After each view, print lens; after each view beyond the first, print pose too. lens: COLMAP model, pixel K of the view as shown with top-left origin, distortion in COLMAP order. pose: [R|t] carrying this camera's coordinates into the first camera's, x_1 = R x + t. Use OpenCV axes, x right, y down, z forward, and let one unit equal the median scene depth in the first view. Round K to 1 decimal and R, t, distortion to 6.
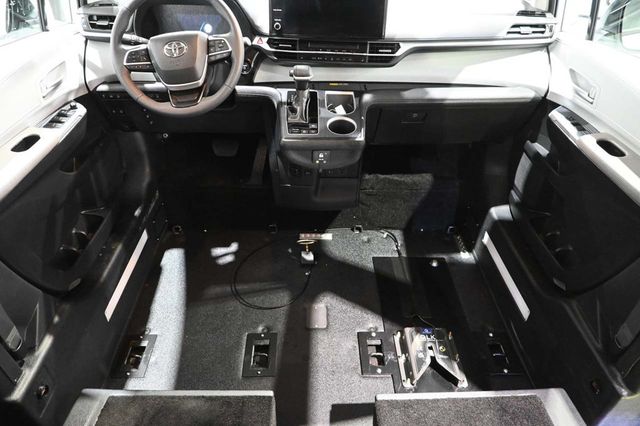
lens RADIAL K [[439.5, 0, 317.6], [0, 439.5, 213.4], [0, 0, 1]] dist [-0.000352, 0.000855]
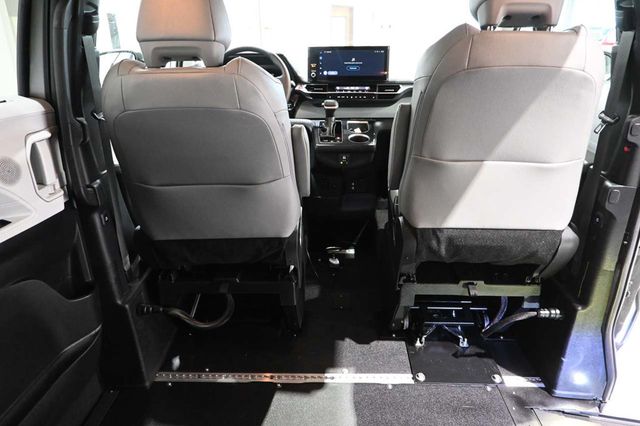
lens RADIAL K [[439.5, 0, 316.9], [0, 439.5, 211.7], [0, 0, 1]] dist [-0.000352, 0.000855]
pose [[0.998156, -0.006327, -0.060367, 0.004526], [-0.008081, 0.971846, -0.235479, 0.340032], [0.060158, 0.235532, 0.970003, -0.285889]]
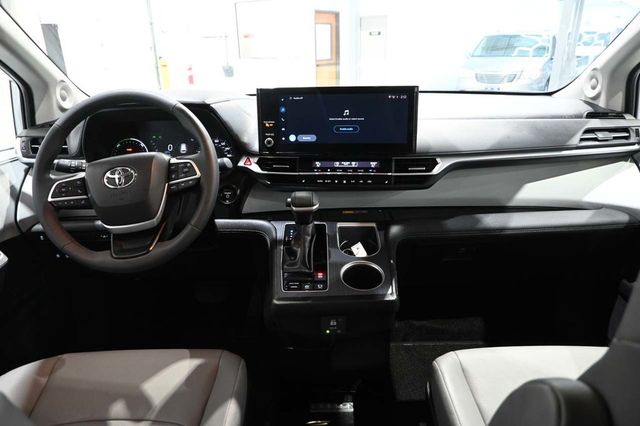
lens RADIAL K [[439.5, 0, 317.9], [0, 439.5, 210.7], [0, 0, 1]] dist [-0.000352, 0.000855]
pose [[0.998943, -0.030049, -0.034771, 0.012556], [0.020473, 0.968372, -0.248669, -0.123333], [0.041143, 0.247694, 0.967964, 0.302972]]
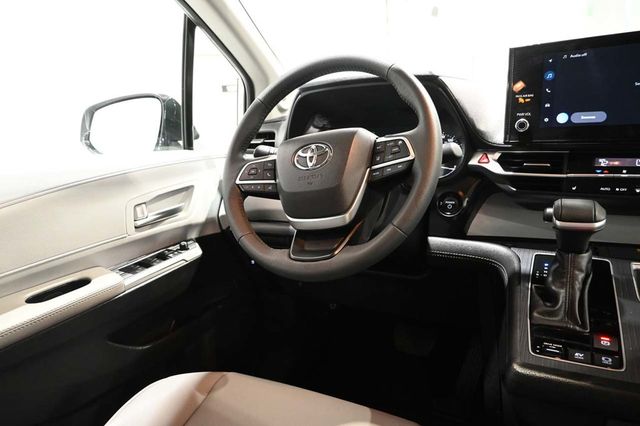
lens RADIAL K [[439.5, 0, 316.0], [0, 439.5, 211.4], [0, 0, 1]] dist [-0.000352, 0.000855]
pose [[0.864618, 0.039112, -0.500904, -0.038998], [-0.224961, 0.921583, -0.316349, -0.121980], [0.449252, 0.386205, 0.805617, 0.514723]]
